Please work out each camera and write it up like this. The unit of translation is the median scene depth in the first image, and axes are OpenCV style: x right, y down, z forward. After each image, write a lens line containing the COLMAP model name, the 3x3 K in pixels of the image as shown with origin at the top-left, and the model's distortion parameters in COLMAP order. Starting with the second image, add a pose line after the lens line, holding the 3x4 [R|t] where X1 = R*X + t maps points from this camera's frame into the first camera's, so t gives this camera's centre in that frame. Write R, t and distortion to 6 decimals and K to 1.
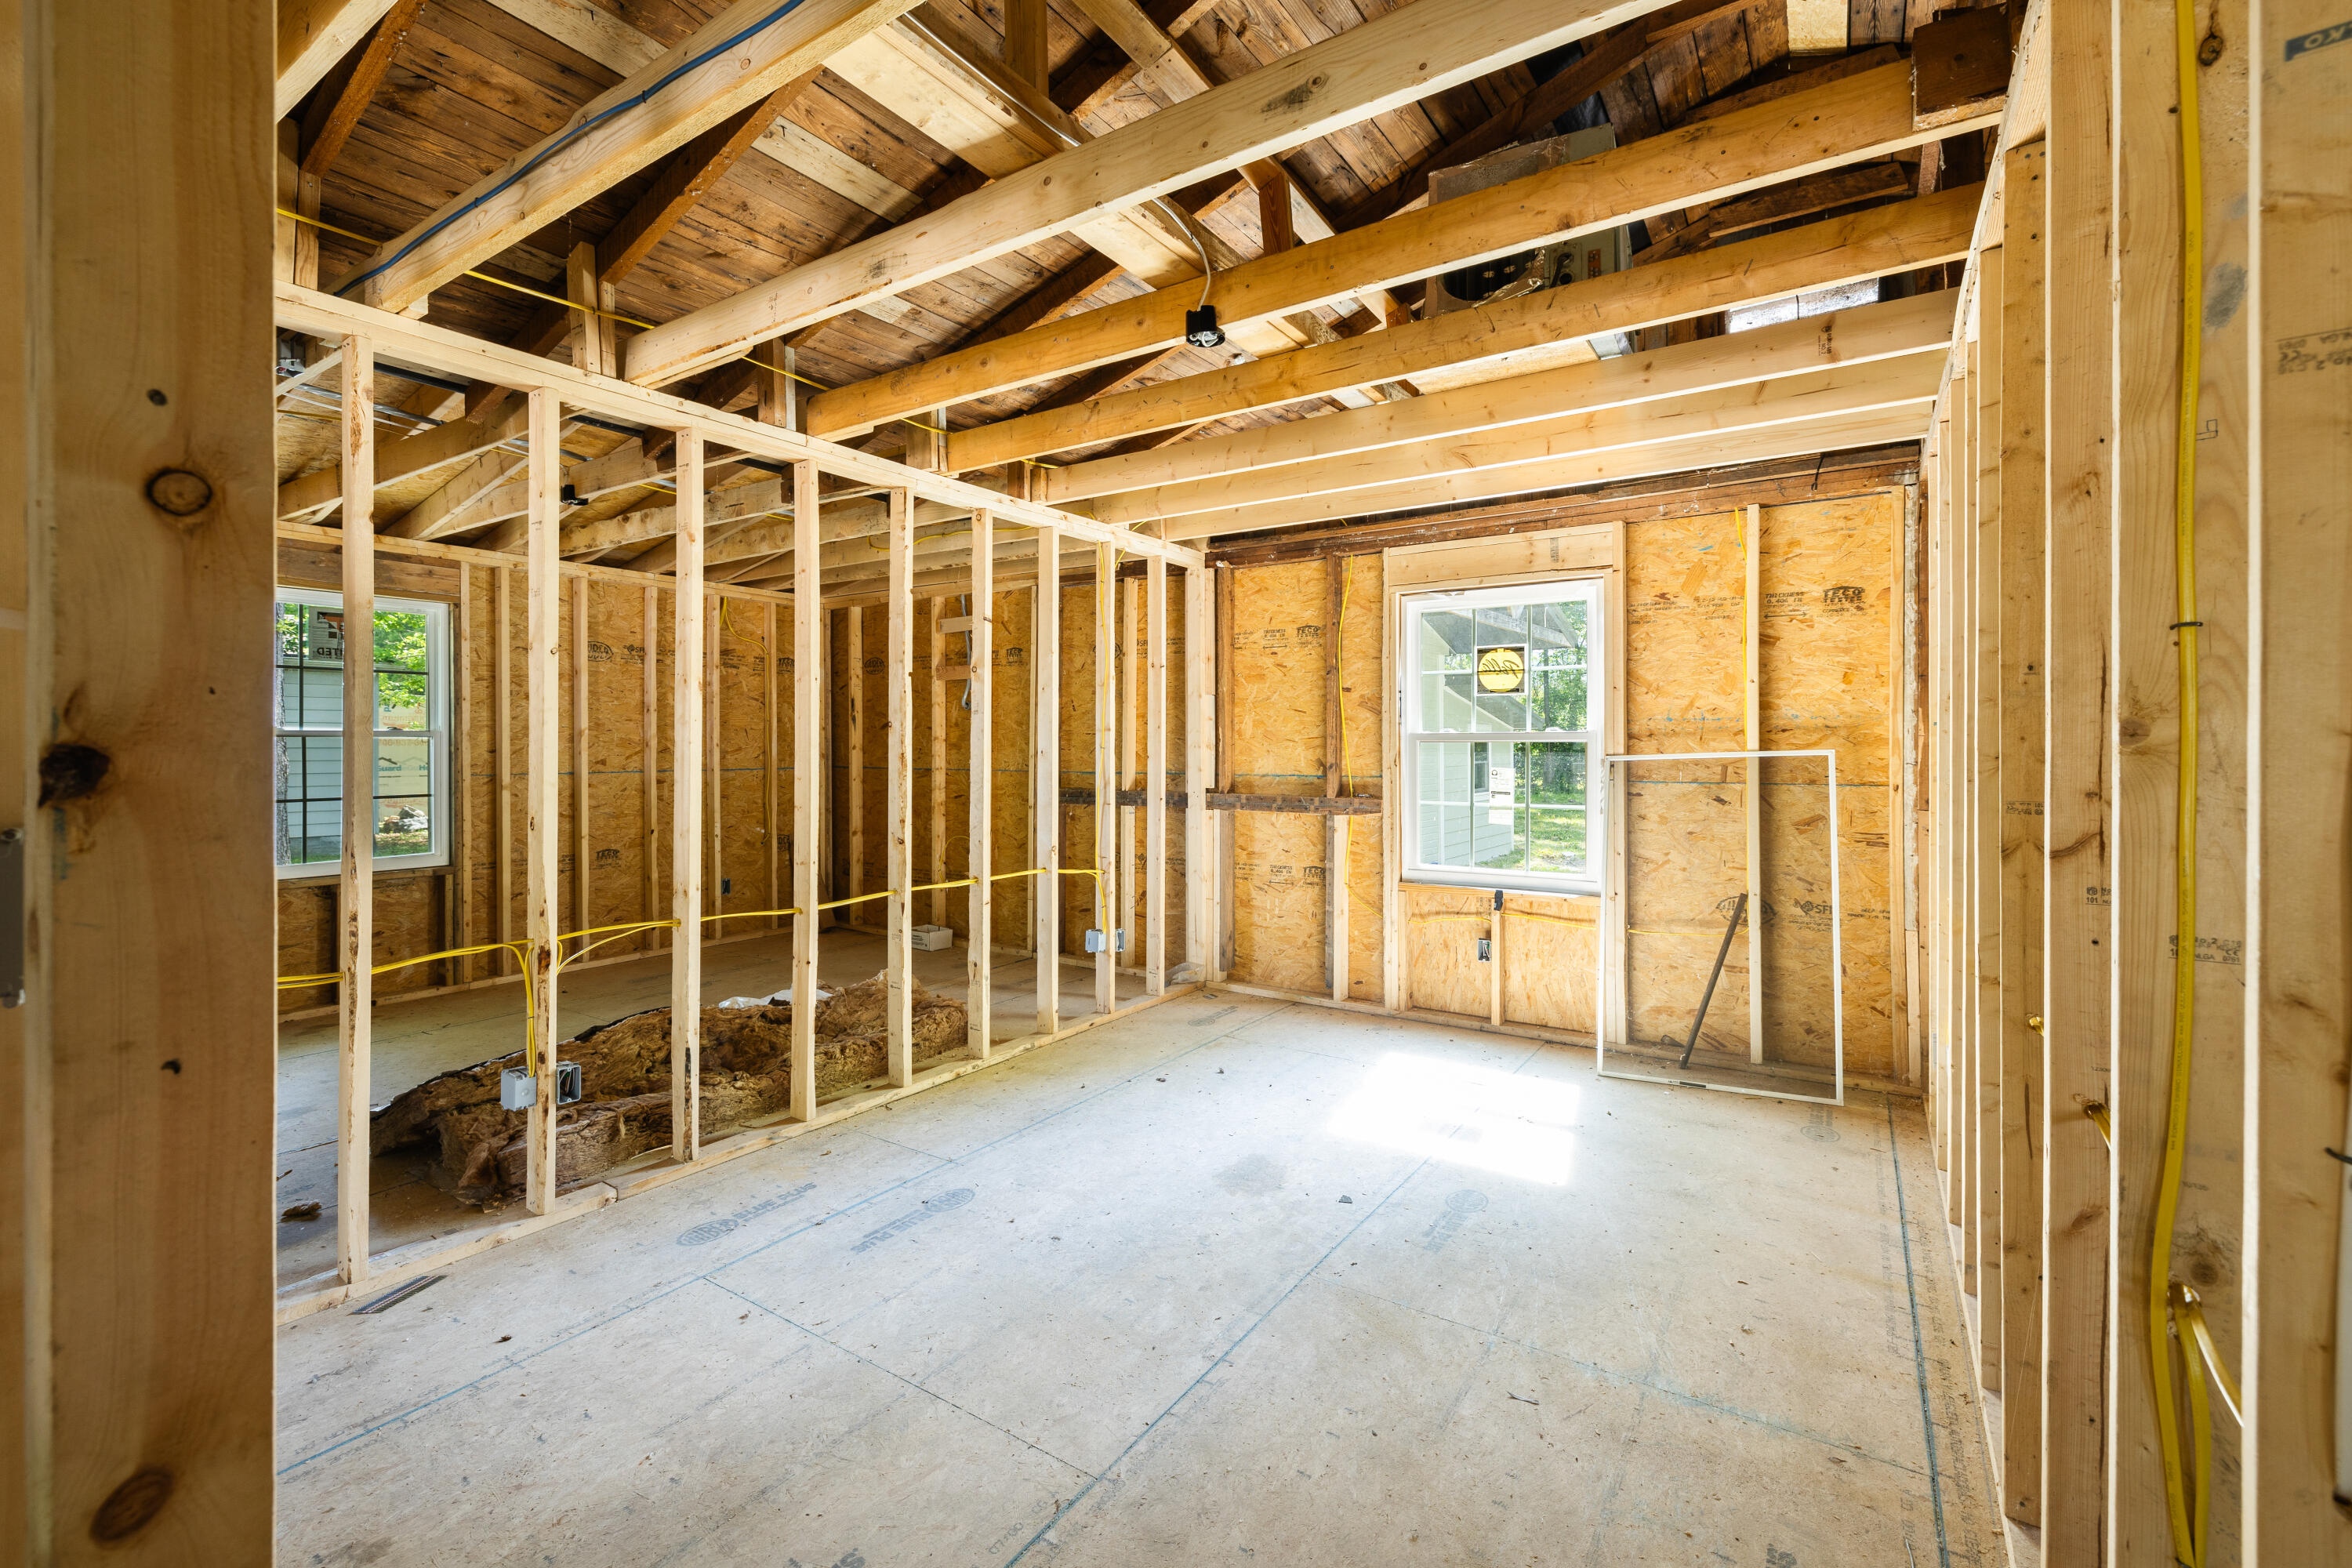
lens RADIAL K [[1010.8, 0, 1179.1], [0, 1010.8, 745.9], [0, 0, 1]] dist [-0.000114, 0.000103]
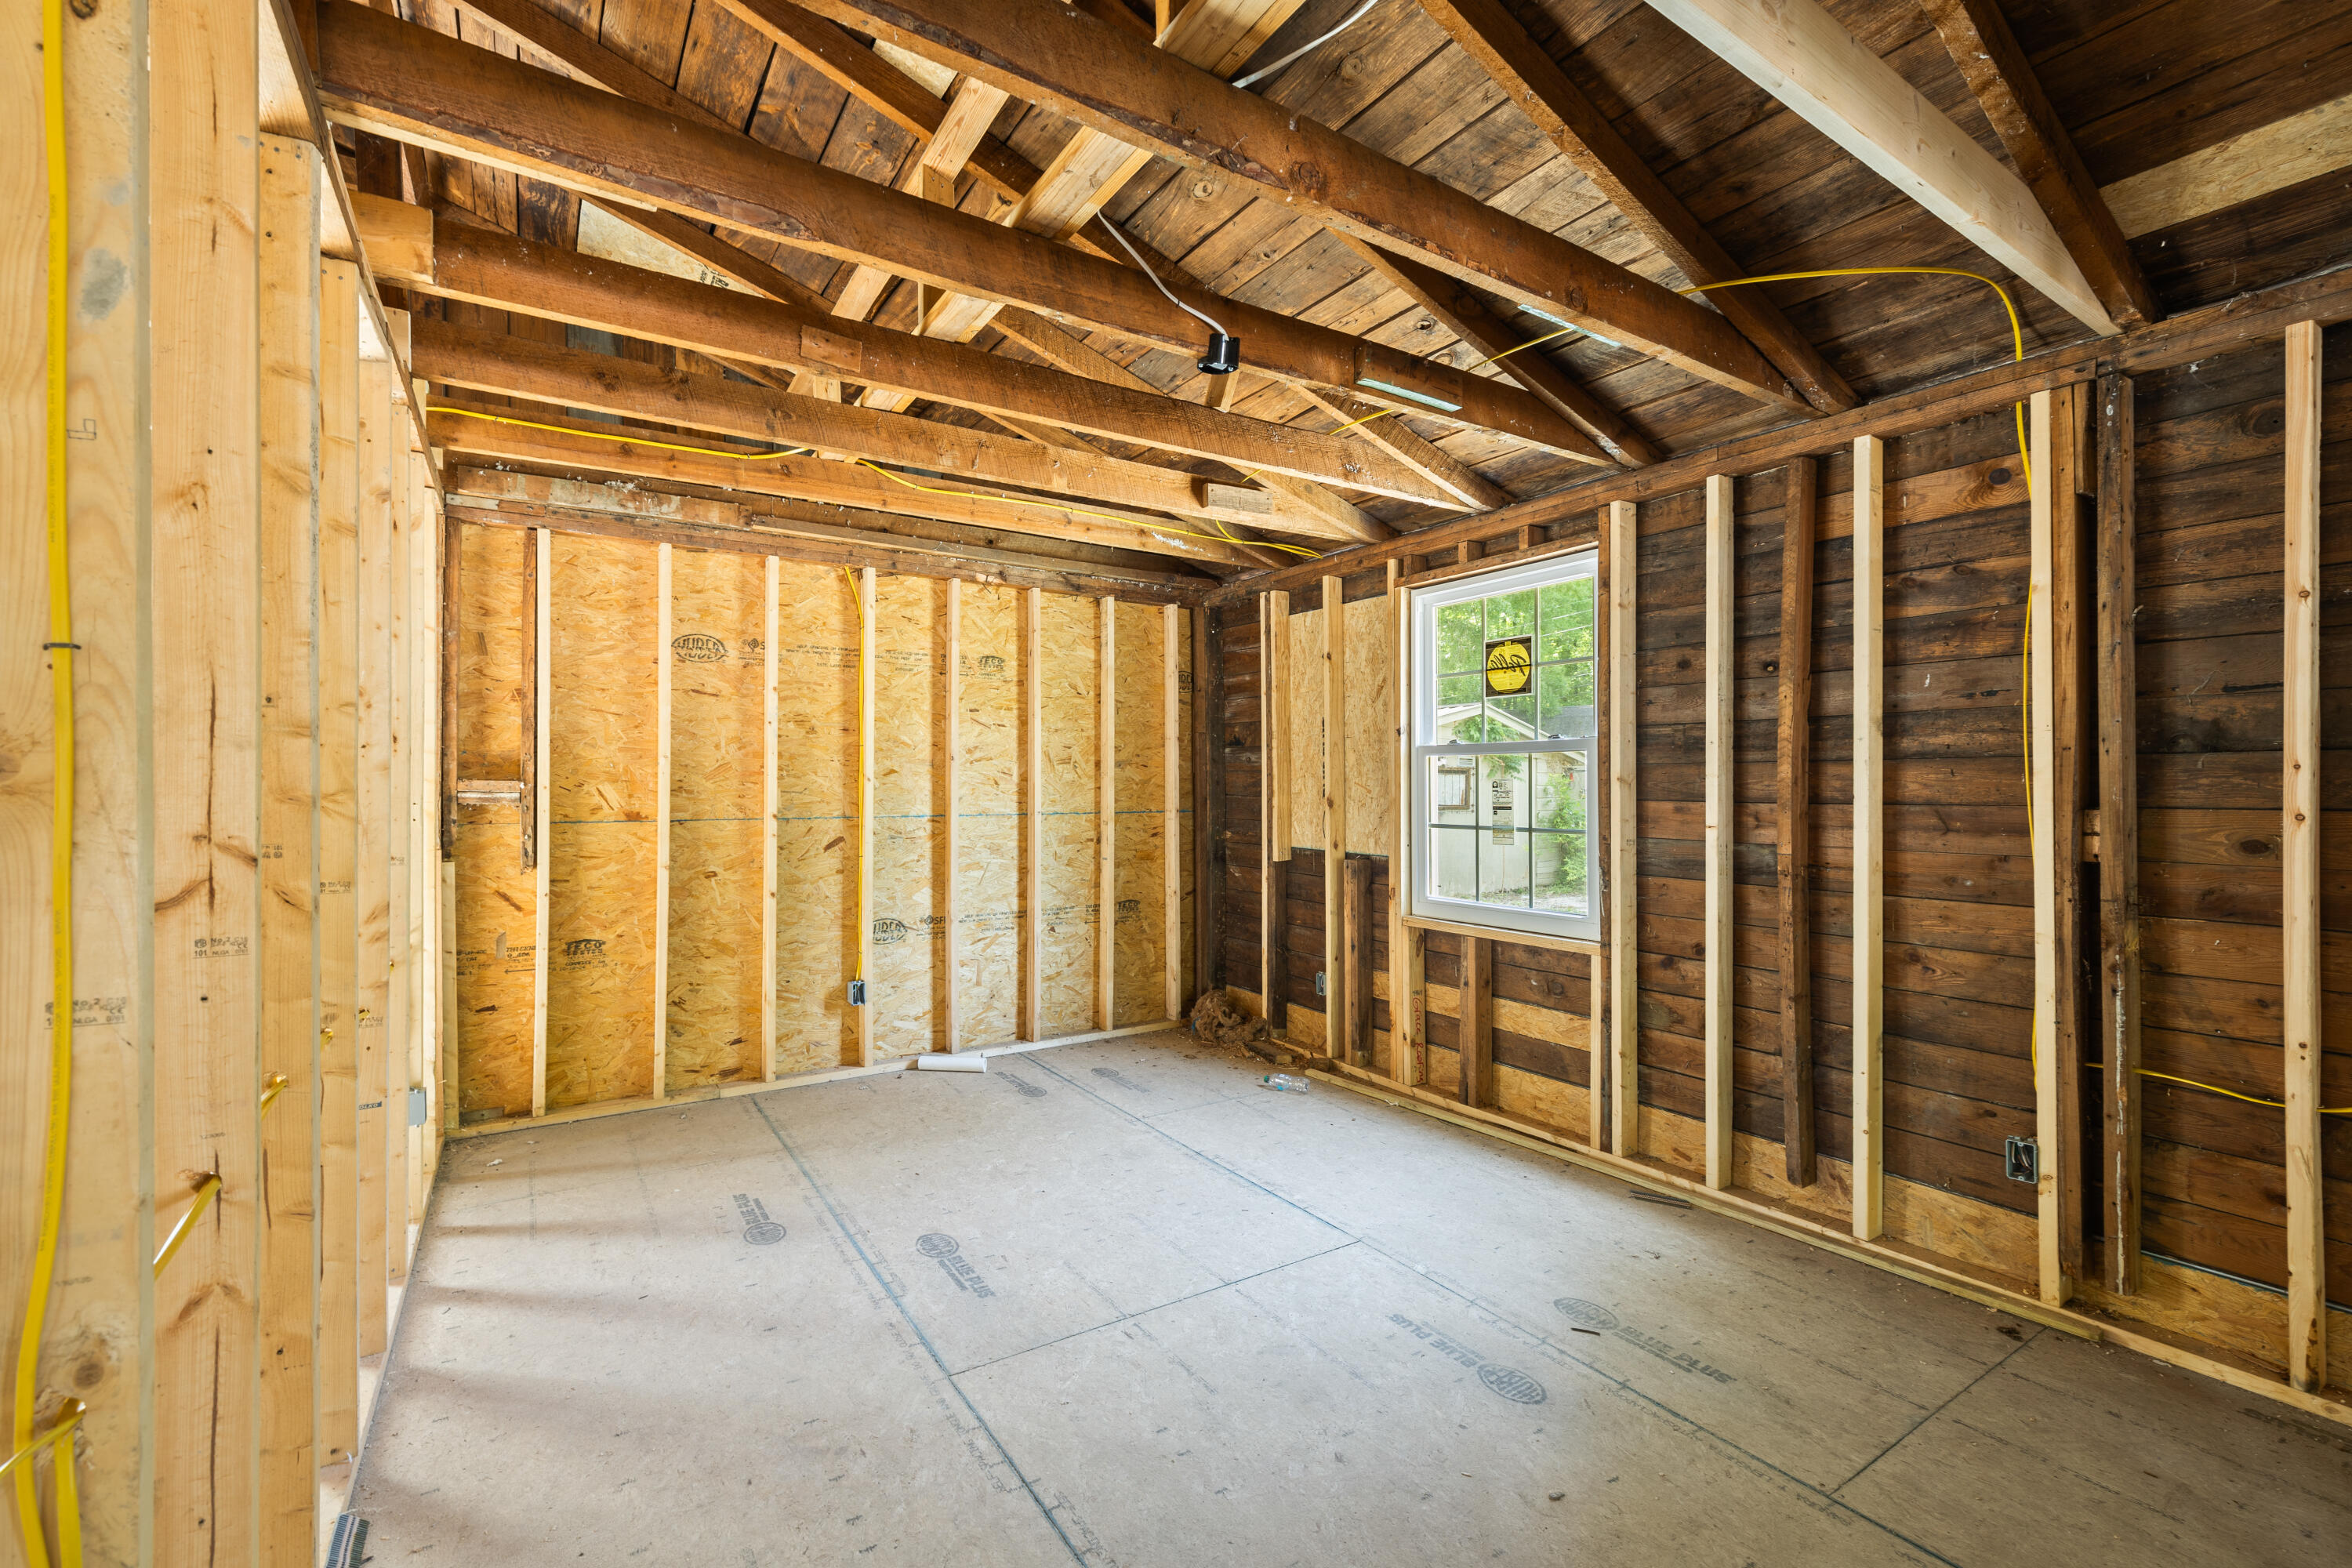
lens RADIAL K [[1010.8, 0, 1172.7], [0, 1010.8, 786.9], [0, 0, 1]] dist [-0.000114, 0.000103]
pose [[0.405517, -0.001935, 0.914085, 0.579271], [-0.000223, 0.999998, 0.002216, 0.000275], [-0.914087, -0.001103, 0.405516, -0.233446]]
